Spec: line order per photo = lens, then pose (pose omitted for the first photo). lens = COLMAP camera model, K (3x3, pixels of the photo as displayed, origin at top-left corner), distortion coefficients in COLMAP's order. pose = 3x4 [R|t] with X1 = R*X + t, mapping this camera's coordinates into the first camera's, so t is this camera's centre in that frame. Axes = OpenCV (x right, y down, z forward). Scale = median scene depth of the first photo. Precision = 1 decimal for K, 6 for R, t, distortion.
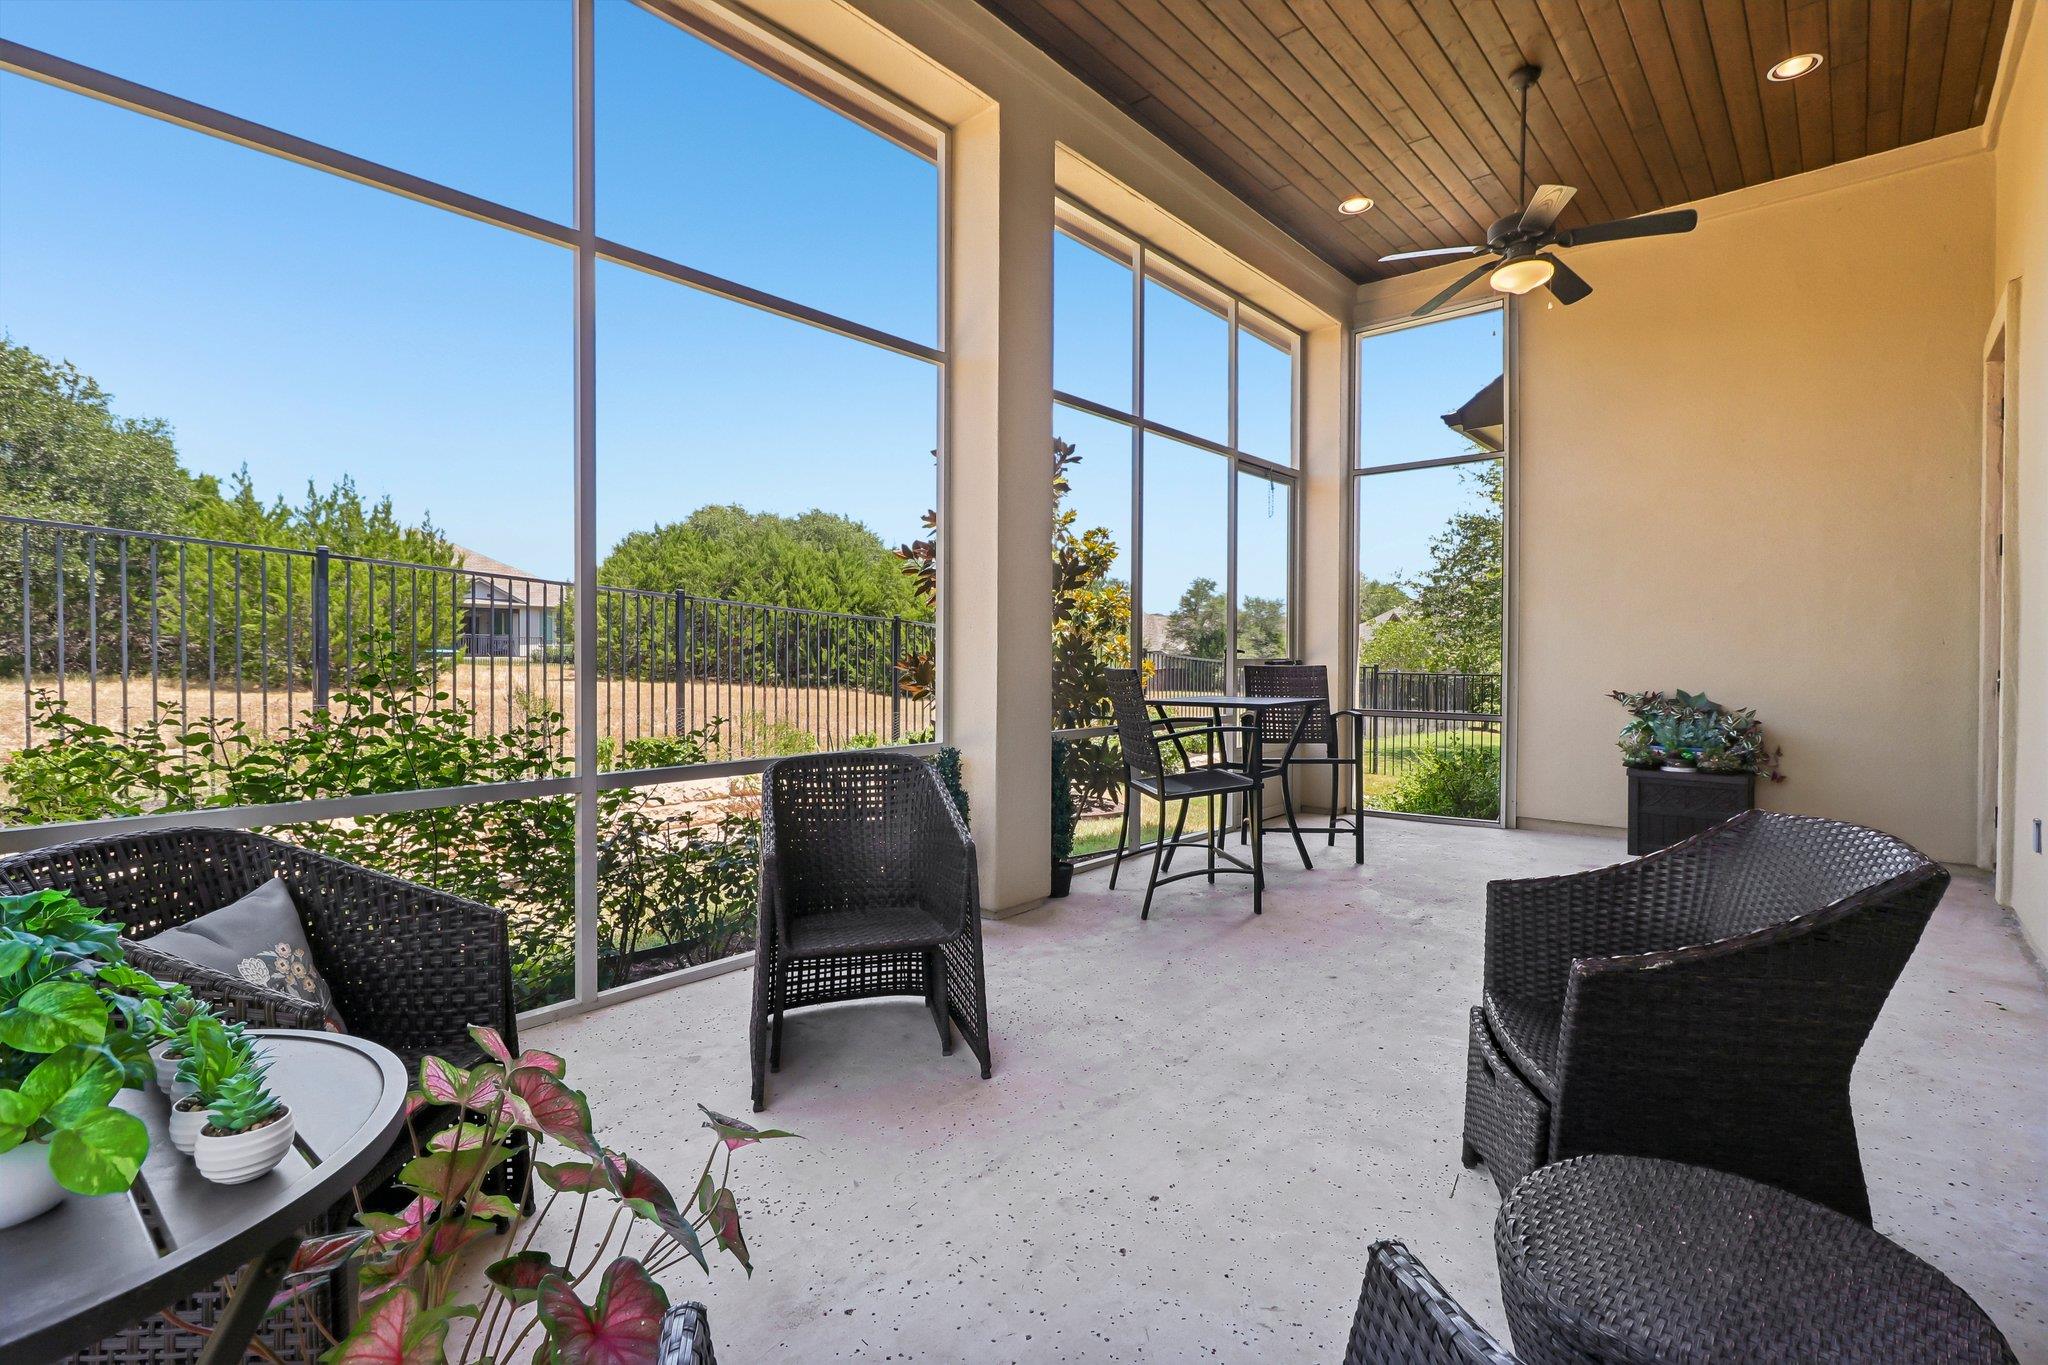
lens RADIAL K [[956.5, 0, 1027.0], [0, 956.5, 667.1], [0, 0, 1]] dist [0.000395, 0.000179]
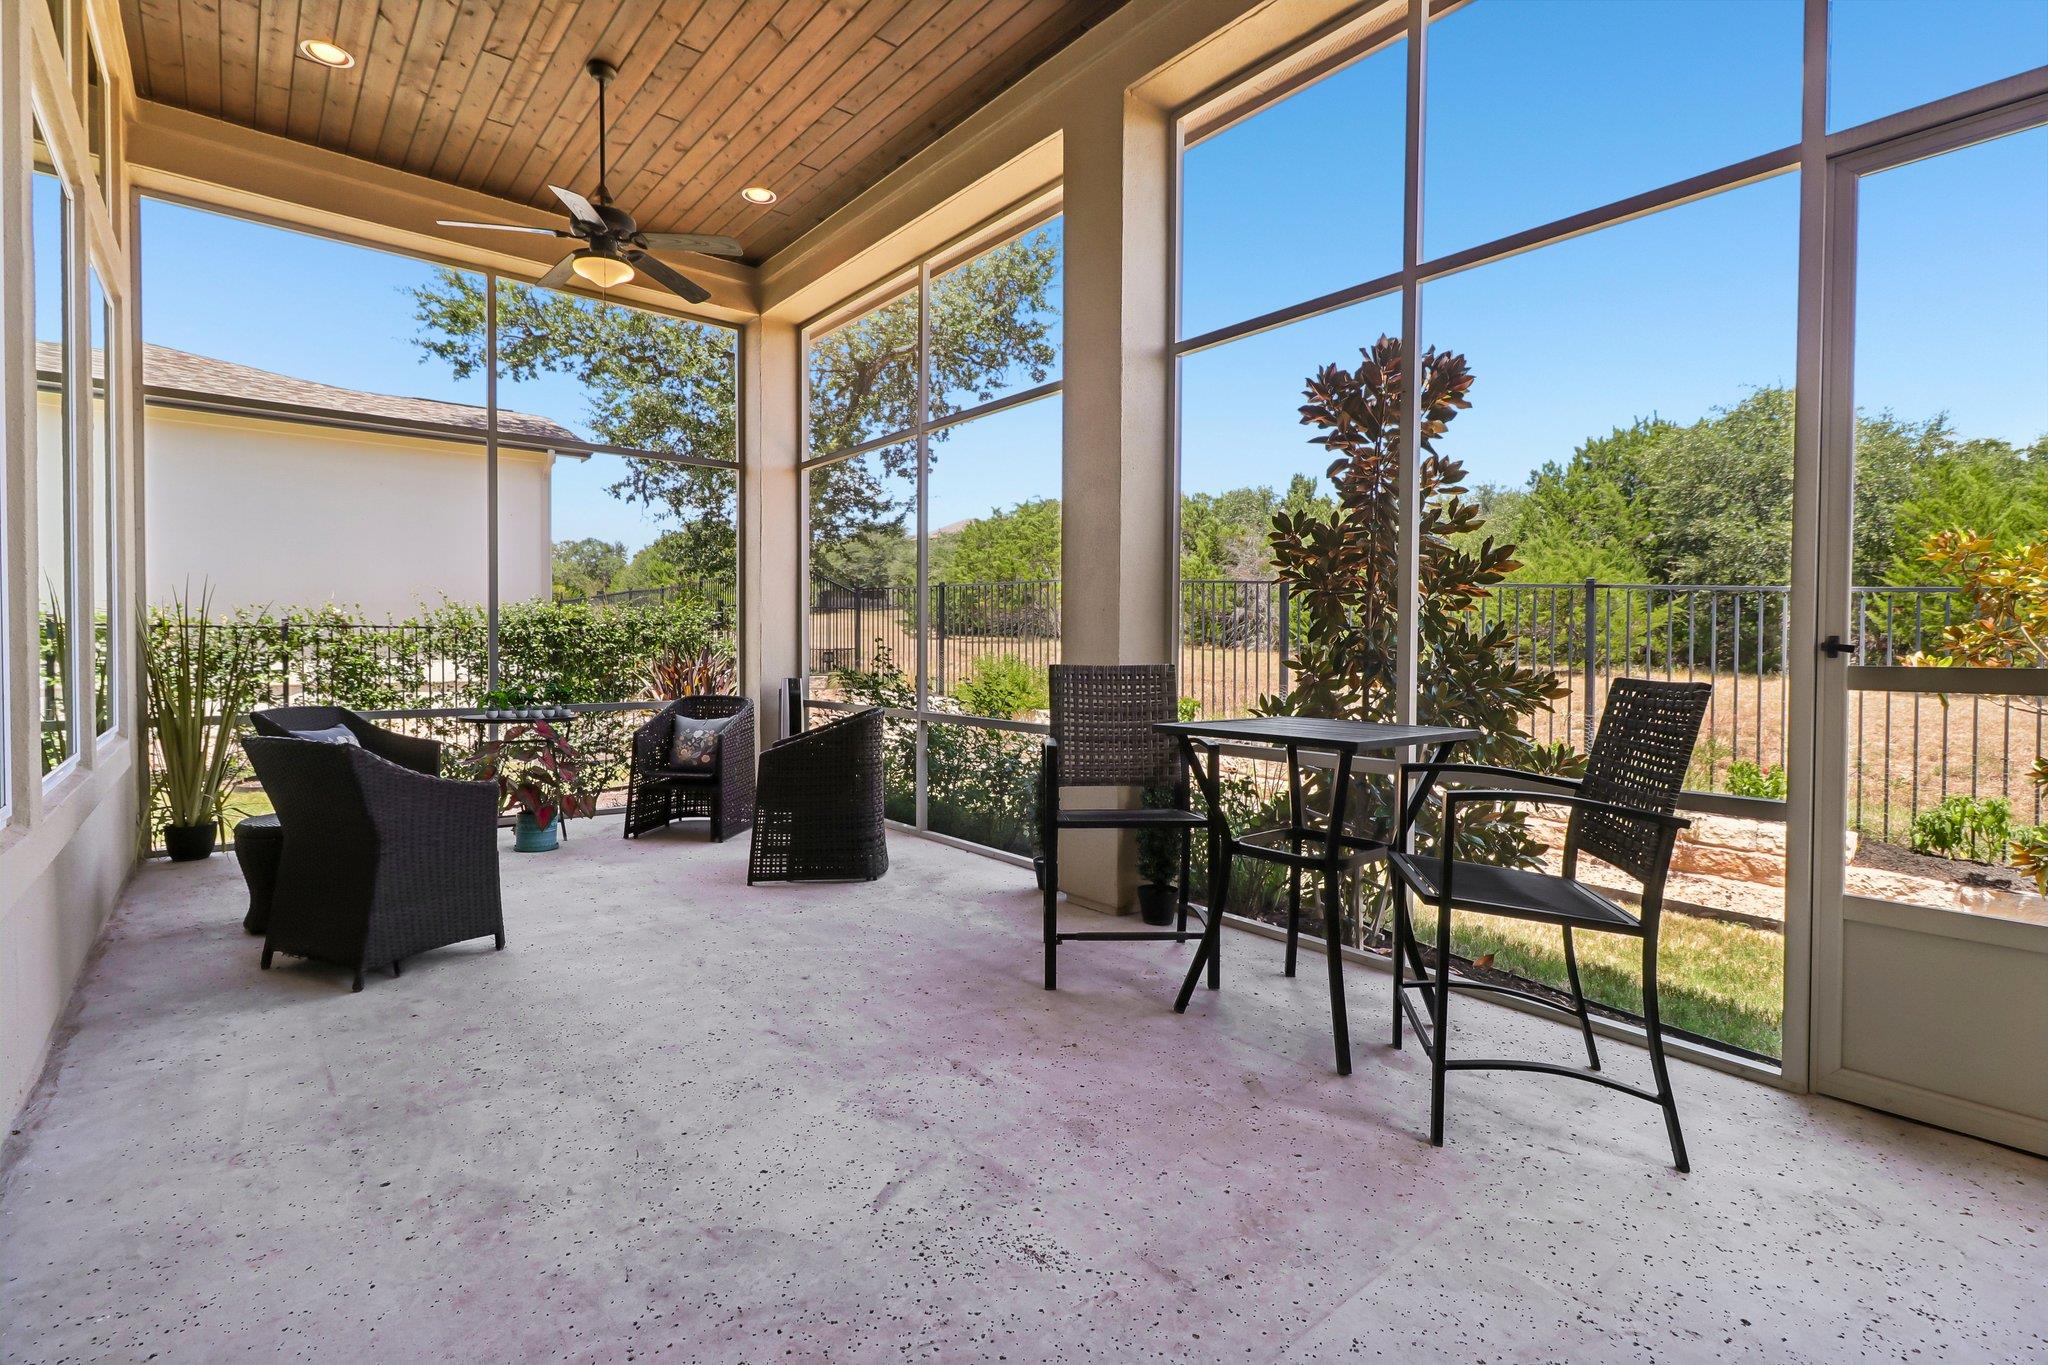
lens RADIAL K [[956.5, 0, 1027.0], [0, 956.5, 667.1], [0, 0, 1]] dist [0.000395, 0.000179]
pose [[-0.173449, 0.010590, -0.984786, 1.125528], [-0.015548, 0.999788, 0.013490, -0.008529], [0.984720, 0.017651, -0.173247, 1.258785]]
